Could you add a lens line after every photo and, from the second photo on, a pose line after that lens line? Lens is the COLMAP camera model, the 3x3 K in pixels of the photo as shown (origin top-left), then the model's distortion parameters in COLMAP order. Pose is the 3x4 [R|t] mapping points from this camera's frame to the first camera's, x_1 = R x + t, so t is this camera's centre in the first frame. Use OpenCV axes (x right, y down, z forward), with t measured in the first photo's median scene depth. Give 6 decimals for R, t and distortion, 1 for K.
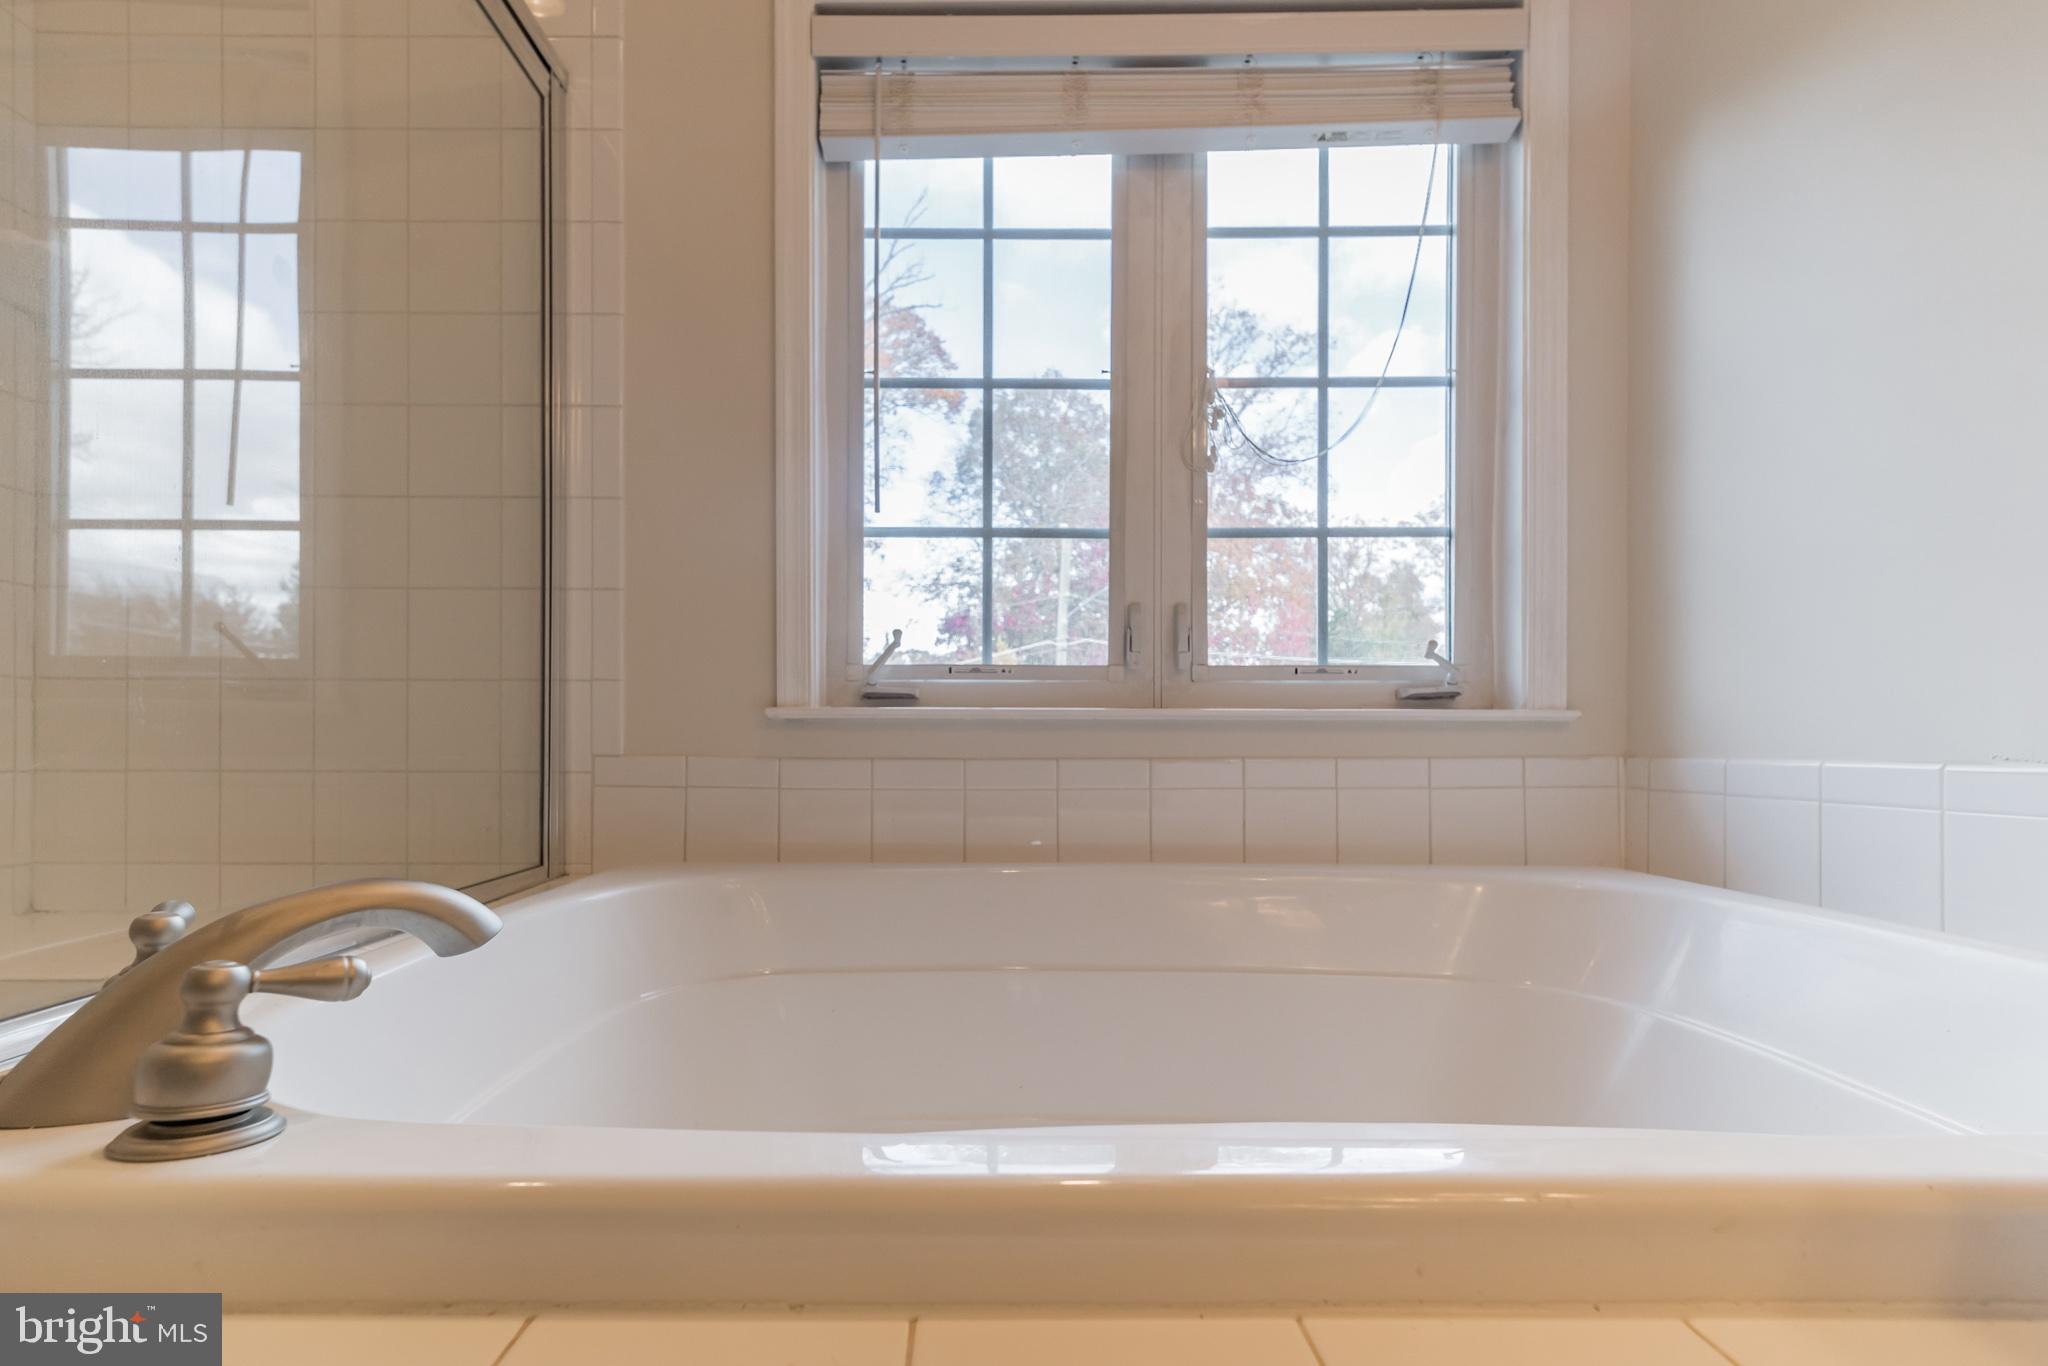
lens RADIAL K [[894.3, 0, 1028.1], [0, 894.3, 723.2], [0, 0, 1]] dist [0.002579, 0.000068]
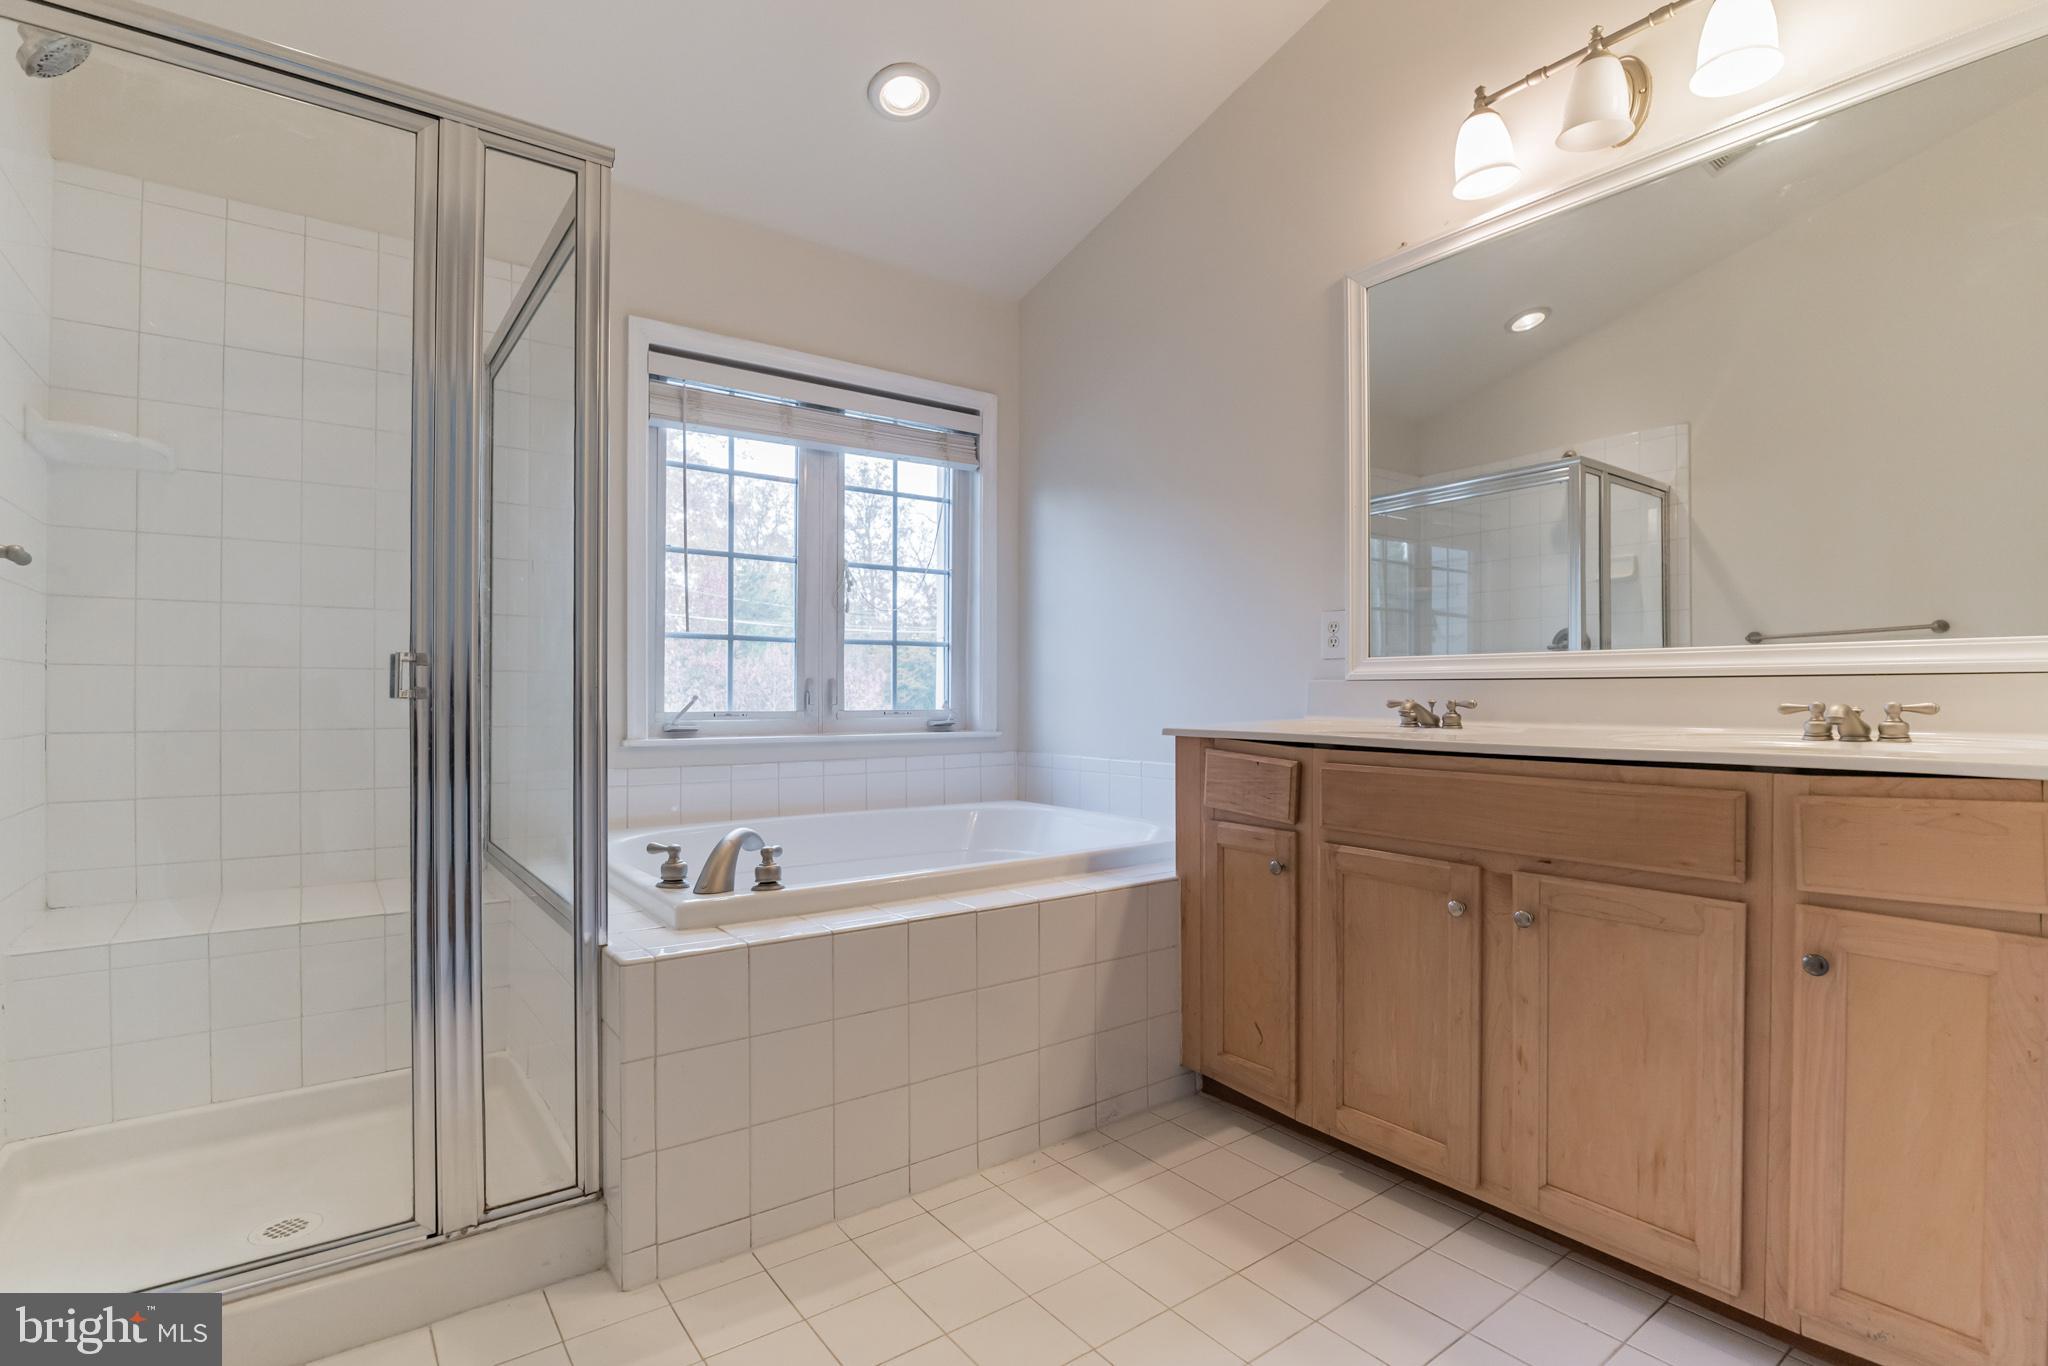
lens RADIAL K [[933.2, 0, 1027.0], [0, 933.2, 694.7], [0, 0, 1]] dist [-0.016516, 0.000165]
pose [[0.803666, 0.001566, 0.595079, -0.700693], [0.001649, 0.999987, -0.004858, -0.091773], [-0.595079, 0.004886, 0.803652, -0.889097]]
